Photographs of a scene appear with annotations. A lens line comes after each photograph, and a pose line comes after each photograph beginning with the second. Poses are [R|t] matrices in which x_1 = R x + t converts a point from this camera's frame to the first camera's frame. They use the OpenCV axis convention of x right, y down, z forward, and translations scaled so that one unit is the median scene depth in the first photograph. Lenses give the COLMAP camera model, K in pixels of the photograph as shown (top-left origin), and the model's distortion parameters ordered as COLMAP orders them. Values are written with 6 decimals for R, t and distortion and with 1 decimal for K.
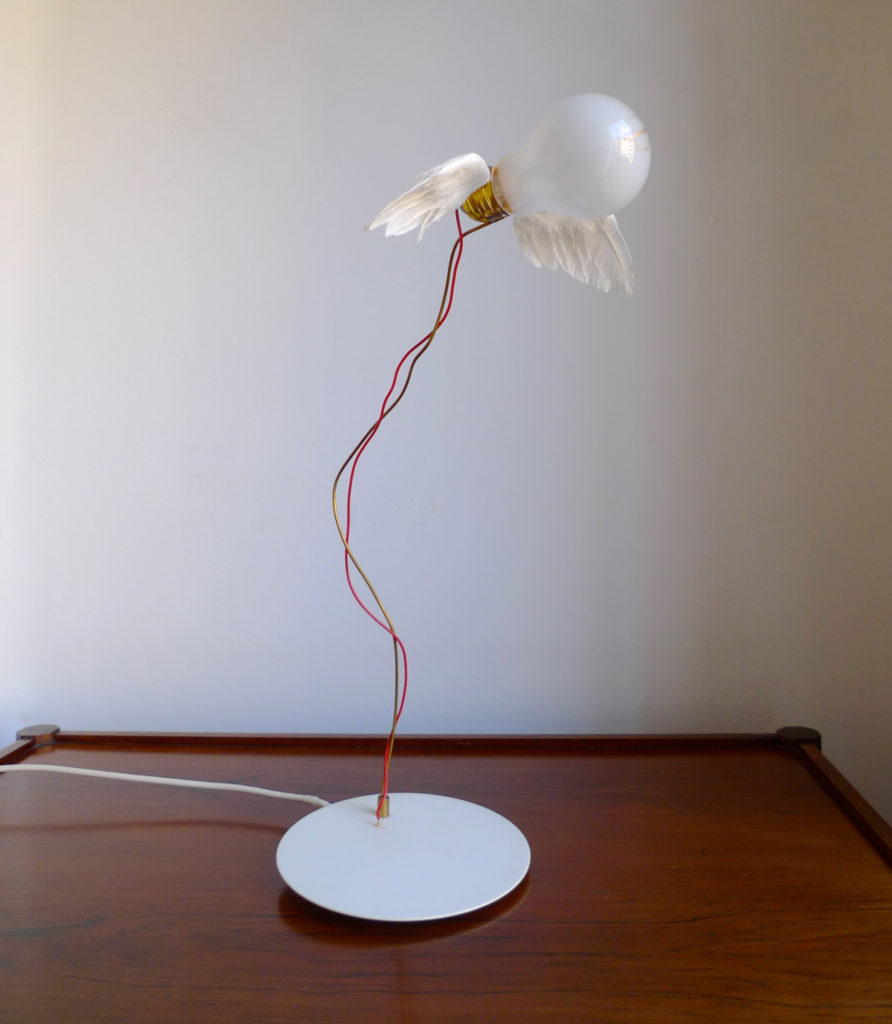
lens RADIAL K [[806.3, 0, 446.0], [0, 806.3, 512.0], [0, 0, 1]] dist [-0.000564, 0.000353]
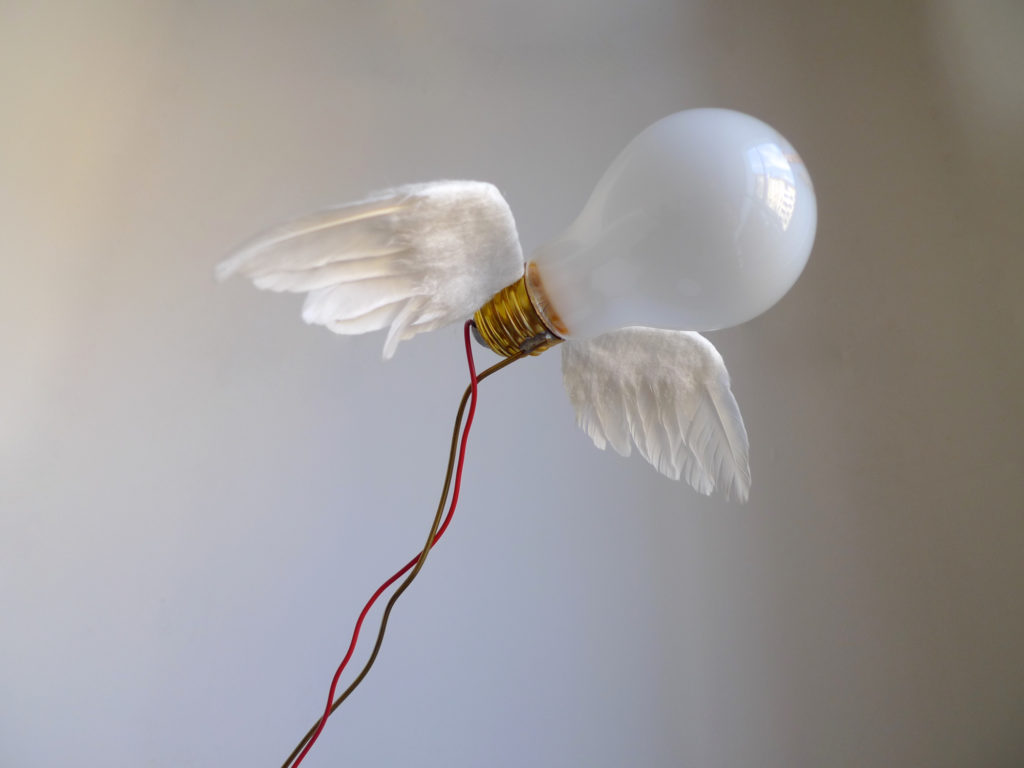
lens RADIAL K [[713.1, 0, 512.0], [0, 713.1, 384.0], [0, 0, 1]] dist [0.044616, 0.000559]
pose [[0.998992, 0.021300, 0.039511, 0.024779], [0.000212, 0.877988, -0.478683, -0.090136], [-0.044887, 0.478209, 0.877098, 0.527533]]
